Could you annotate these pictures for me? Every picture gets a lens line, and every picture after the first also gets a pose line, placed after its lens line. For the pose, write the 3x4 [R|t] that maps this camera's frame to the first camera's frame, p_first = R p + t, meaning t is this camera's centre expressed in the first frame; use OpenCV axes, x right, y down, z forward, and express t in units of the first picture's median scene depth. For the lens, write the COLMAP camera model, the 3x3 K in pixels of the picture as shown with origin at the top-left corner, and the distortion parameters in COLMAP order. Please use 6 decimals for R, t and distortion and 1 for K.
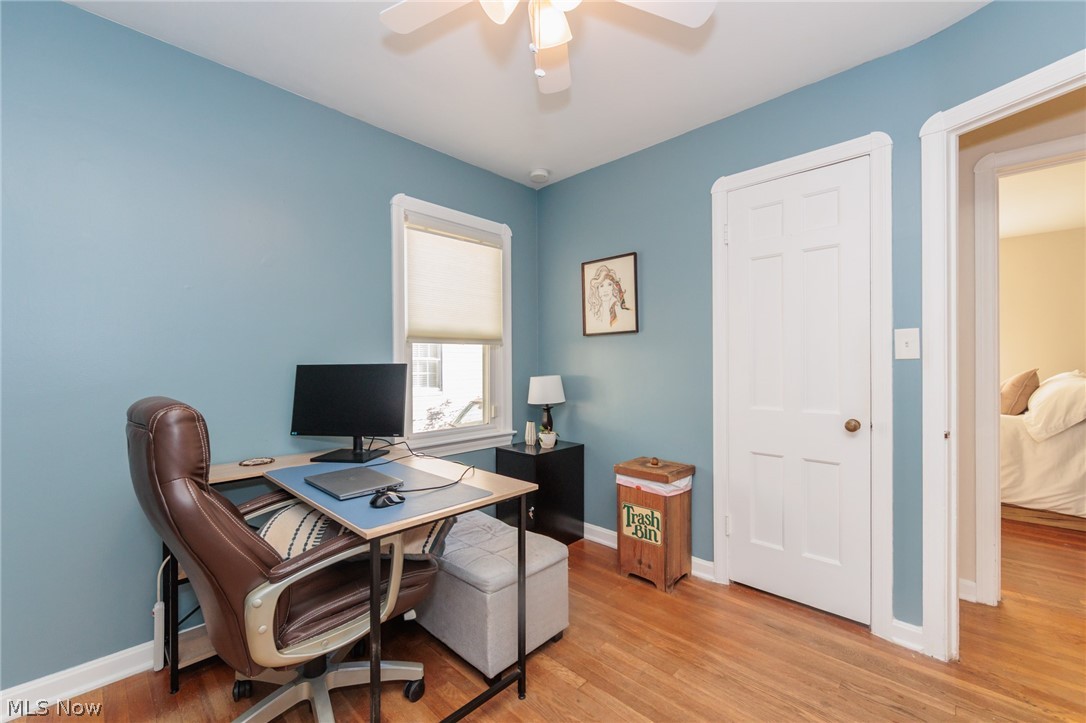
lens RADIAL K [[438.1, 0, 548.5], [0, 438.1, 366.0], [0, 0, 1]] dist [-0.002398, 0.000109]
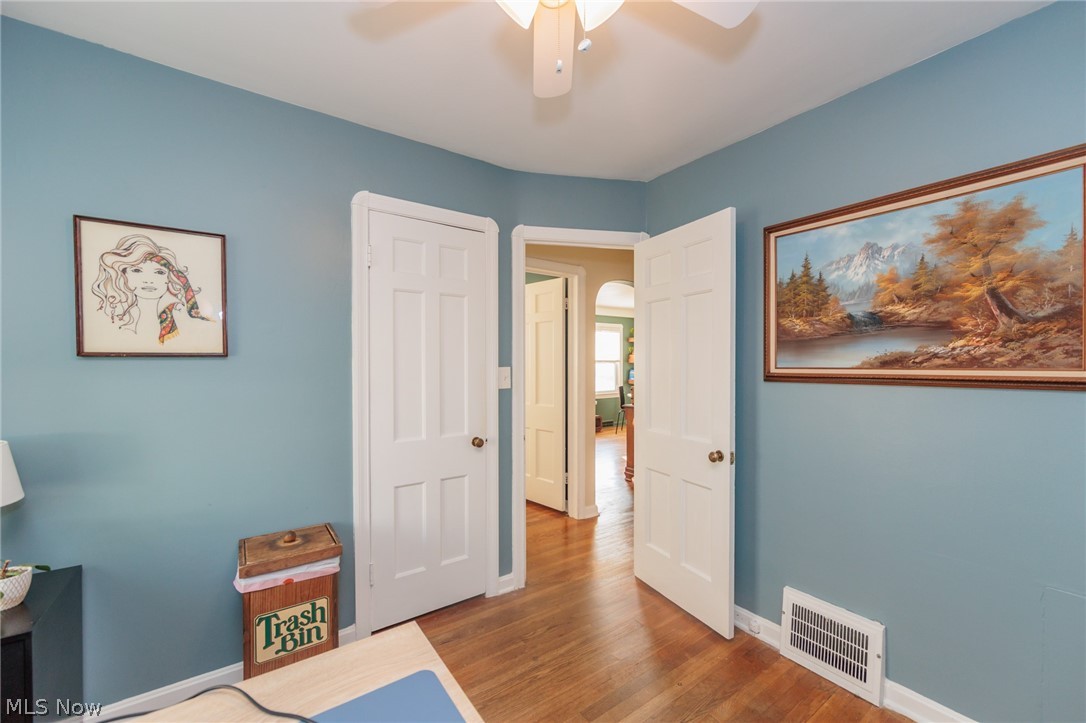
lens RADIAL K [[438.1, 0, 548.5], [0, 438.1, 366.0], [0, 0, 1]] dist [-0.002398, 0.000109]
pose [[0.181459, -0.002811, 0.983394, -0.399327], [0.008251, 0.999965, 0.001336, -0.065441], [-0.983364, 0.007871, 0.181476, 0.441384]]
